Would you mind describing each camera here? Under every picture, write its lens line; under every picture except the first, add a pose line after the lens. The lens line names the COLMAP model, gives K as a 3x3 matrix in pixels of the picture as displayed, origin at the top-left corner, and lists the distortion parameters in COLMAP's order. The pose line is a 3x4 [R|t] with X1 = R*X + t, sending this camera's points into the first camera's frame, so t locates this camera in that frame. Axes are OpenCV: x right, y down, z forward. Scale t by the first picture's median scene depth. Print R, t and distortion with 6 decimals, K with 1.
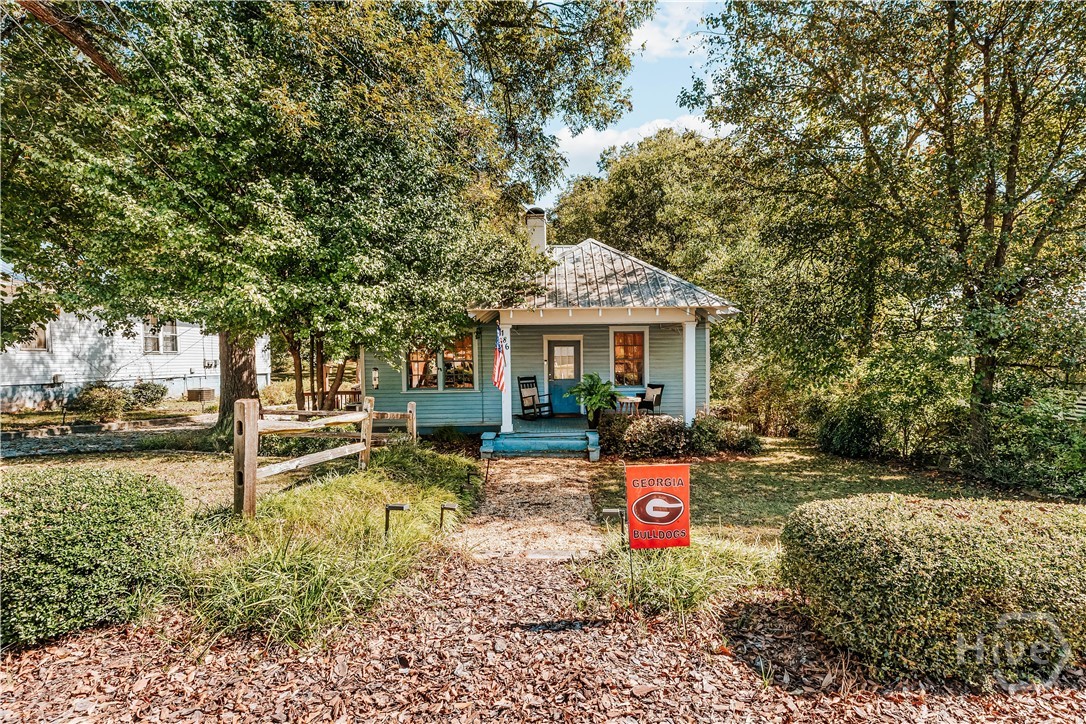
lens RADIAL K [[495.2, 0, 546.2], [0, 495.2, 346.7], [0, 0, 1]] dist [0.001281, 0.000247]
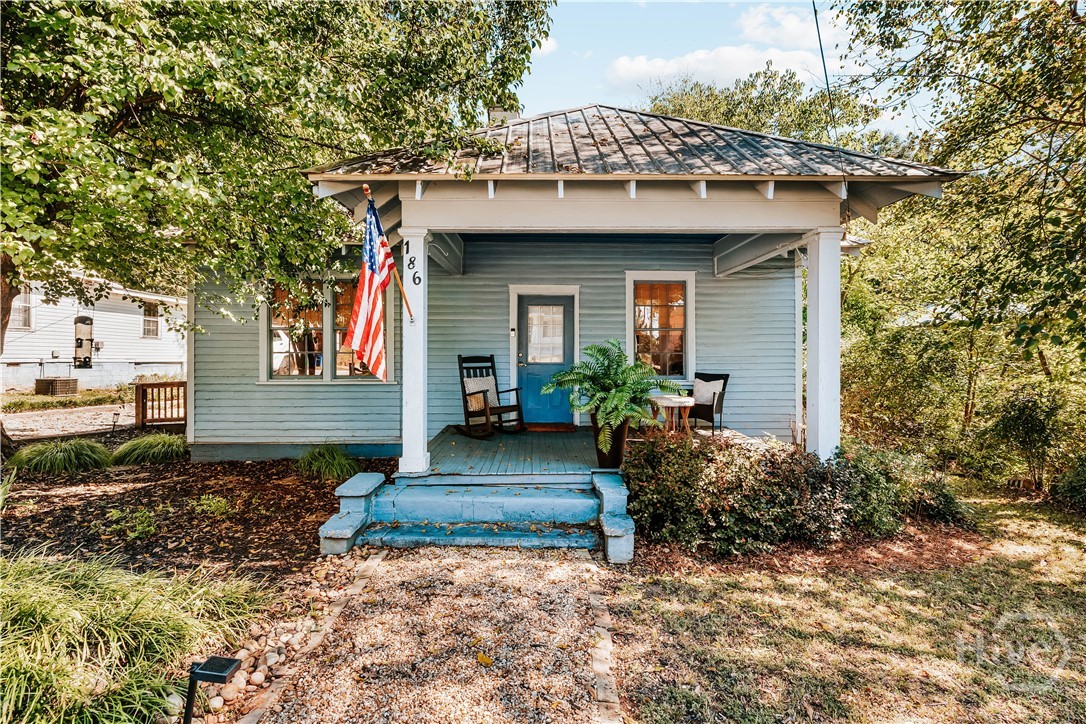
lens RADIAL K [[495.2, 0, 546.2], [0, 495.2, 346.7], [0, 0, 1]] dist [0.001281, 0.000247]
pose [[0.999273, 0.016320, 0.034455, 0.018510], [-0.016417, 0.999862, 0.002538, 0.048722], [-0.034409, -0.003101, 0.999403, 0.466698]]
